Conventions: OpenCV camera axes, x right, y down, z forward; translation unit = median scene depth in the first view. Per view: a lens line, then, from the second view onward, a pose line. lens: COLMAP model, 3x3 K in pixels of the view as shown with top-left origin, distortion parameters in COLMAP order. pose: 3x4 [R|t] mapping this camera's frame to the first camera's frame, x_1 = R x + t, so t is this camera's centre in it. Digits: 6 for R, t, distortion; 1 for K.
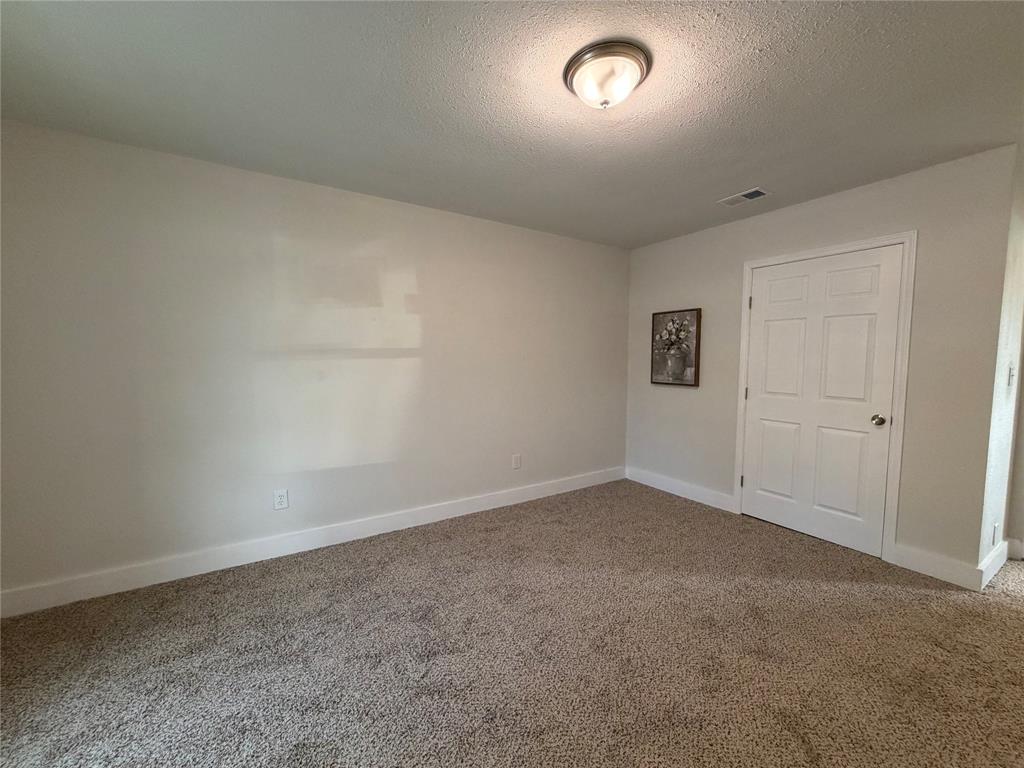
lens RADIAL K [[408.6, 0, 508.9], [0, 408.6, 384.0], [0, 0, 1]] dist [0.001186, -0.000112]
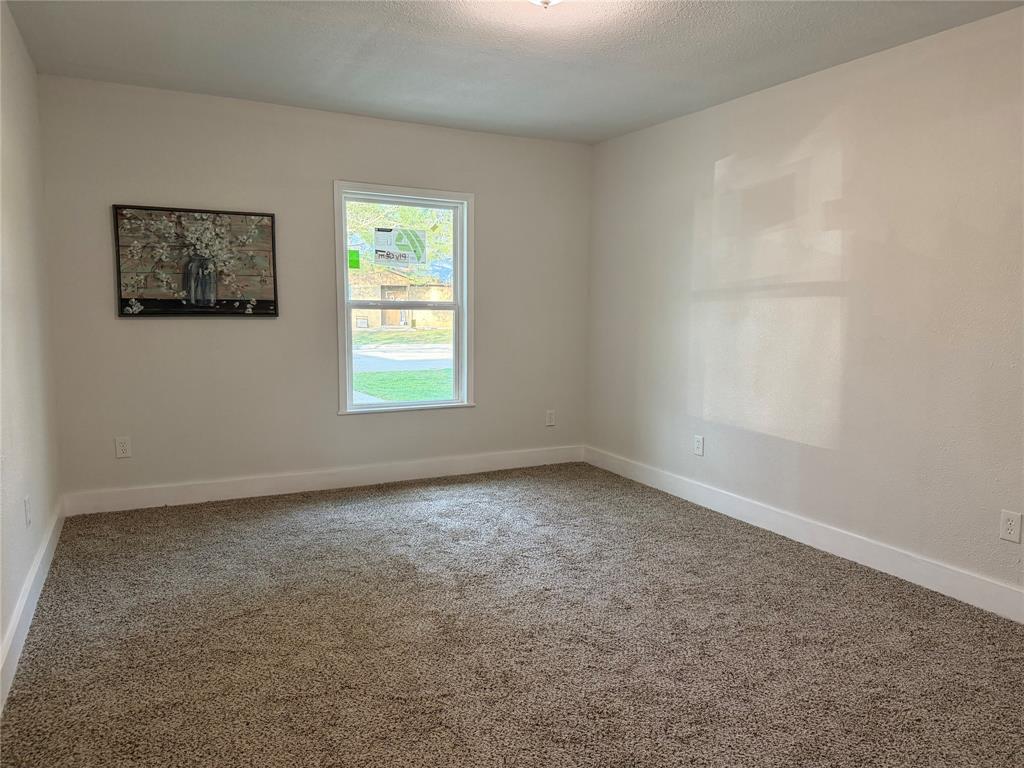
lens RADIAL K [[726.8, 0, 512.5], [0, 726.8, 389.1], [0, 0, 1]] dist [0.113735, -0.194662]
pose [[-0.083877, 0.108902, -0.990508, 1.118786], [-0.087679, 0.989348, 0.116199, -0.006798], [0.992611, 0.096593, -0.073435, 0.653271]]
